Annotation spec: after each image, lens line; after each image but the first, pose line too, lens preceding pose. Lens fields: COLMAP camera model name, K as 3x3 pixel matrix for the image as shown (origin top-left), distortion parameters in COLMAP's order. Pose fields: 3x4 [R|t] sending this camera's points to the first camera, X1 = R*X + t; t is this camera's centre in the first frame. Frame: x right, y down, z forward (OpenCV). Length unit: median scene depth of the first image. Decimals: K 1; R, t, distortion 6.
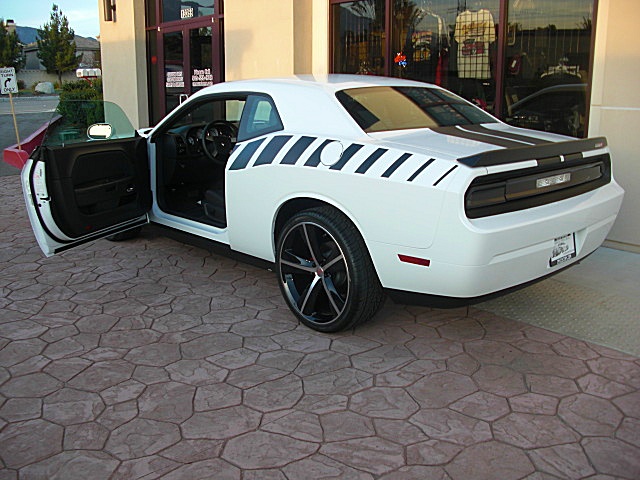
lens RADIAL K [[626.3, 0, 318.7], [0, 626.3, 254.8], [0, 0, 1]] dist [-0.125891, 0.000000]
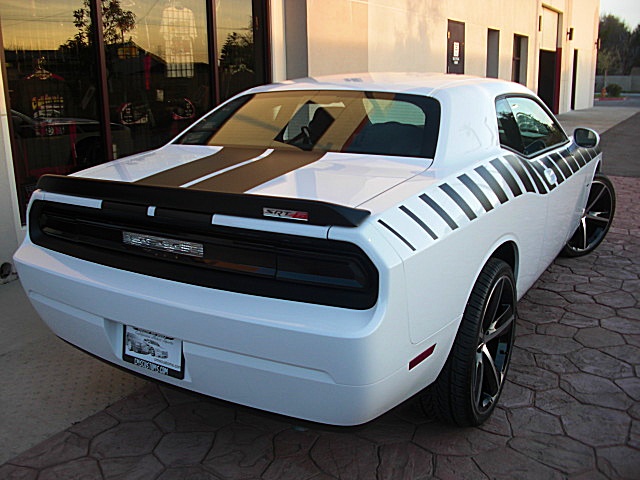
lens RADIAL K [[626.3, 0, 309.4], [0, 626.3, 247.6], [0, 0, 1]] dist [-0.125891, 0.000000]
pose [[-0.268936, -0.247144, 0.930910, -0.780935], [0.277451, 0.905670, 0.320598, -0.302315], [-0.922331, 0.344502, -0.174997, 1.085032]]
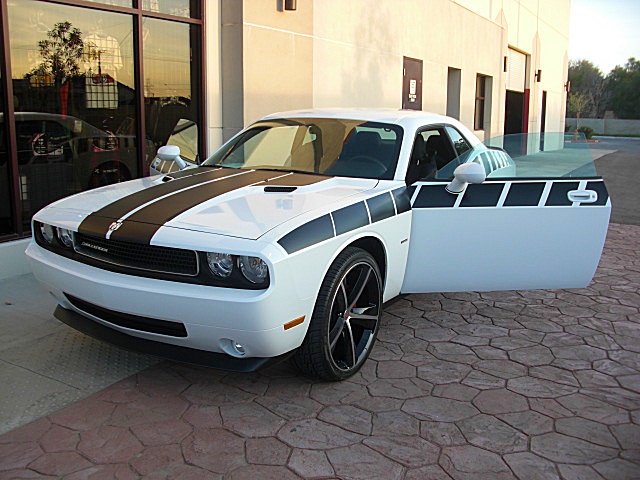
lens RADIAL K [[626.3, 0, 313.8], [0, 626.3, 244.1], [0, 0, 1]] dist [-0.125891, 0.000000]
pose [[-0.299778, -0.194427, 0.933987, -0.755118], [0.248696, 0.929236, 0.273261, -0.272663], [-0.921023, 0.314196, -0.230211, 0.992998]]
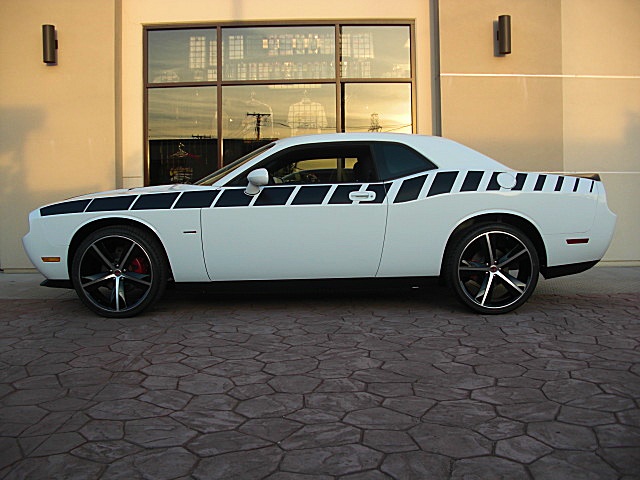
lens RADIAL K [[626.3, 0, 310.0], [0, 626.3, 249.0], [0, 0, 1]] dist [-0.125891, 0.000000]
pose [[0.662198, -0.062079, 0.746753, -0.689241], [0.210327, 0.971899, -0.105716, 0.022782], [-0.719205, 0.227067, 0.656646, 0.224747]]
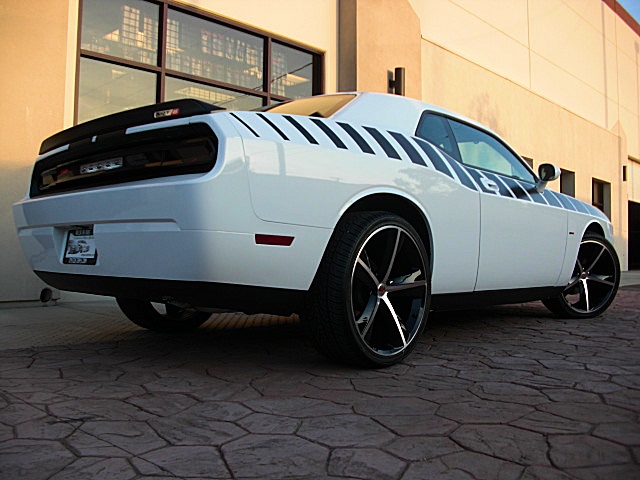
lens RADIAL K [[626.3, 0, 307.5], [0, 626.3, 246.8], [0, 0, 1]] dist [-0.125891, 0.000000]
pose [[-0.084229, 0.010717, 0.996389, -0.885769], [0.256863, 0.966382, 0.011319, -0.136414], [-0.962771, 0.256888, -0.084150, 1.012387]]
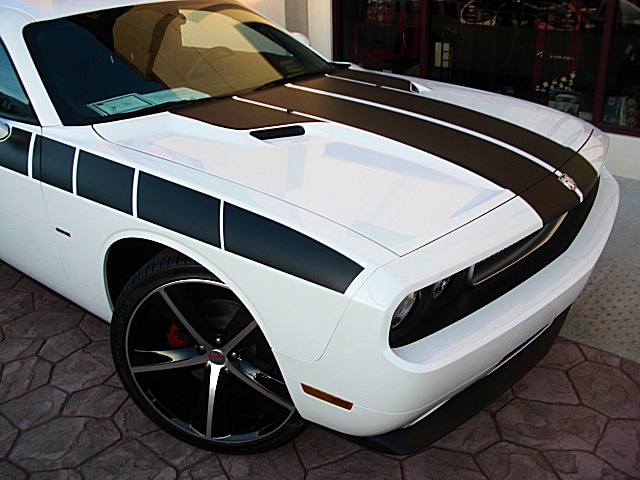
lens RADIAL K [[626.3, 0, 311.7], [0, 626.3, 244.5], [0, 0, 1]] dist [-0.125891, 0.000000]
pose [[0.991834, -0.073183, 0.104445, -0.126818], [0.056666, 0.986575, 0.153165, -0.103549], [-0.114252, -0.145995, 0.982666, 0.327148]]
